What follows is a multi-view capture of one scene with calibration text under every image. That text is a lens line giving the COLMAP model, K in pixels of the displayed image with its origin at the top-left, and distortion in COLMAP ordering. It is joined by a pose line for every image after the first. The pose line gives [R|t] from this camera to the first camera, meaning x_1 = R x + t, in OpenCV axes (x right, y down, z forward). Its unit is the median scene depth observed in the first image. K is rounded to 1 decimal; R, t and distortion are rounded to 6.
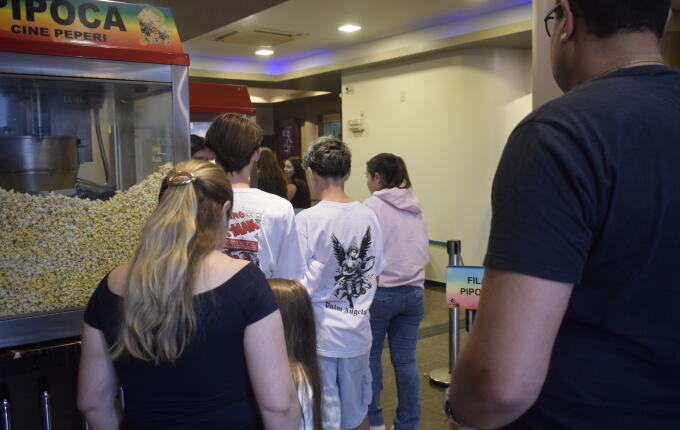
lens RADIAL K [[662.6, 0, 340.2], [0, 662.6, 217.9], [0, 0, 1]] dist [-0.001107, 0.000000]
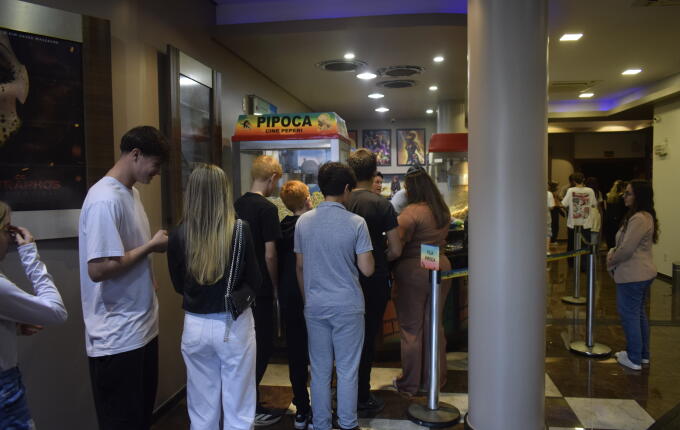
lens RADIAL K [[532.8, 0, 340.0], [0, 532.8, 213.4], [0, 0, 1]] dist [0.003915, 0.000354]
pose [[0.689810, 0.048557, -0.722361, 1.050132], [-0.060134, 0.998143, 0.009671, -0.015499], [0.721489, 0.036768, 0.691449, -0.145518]]
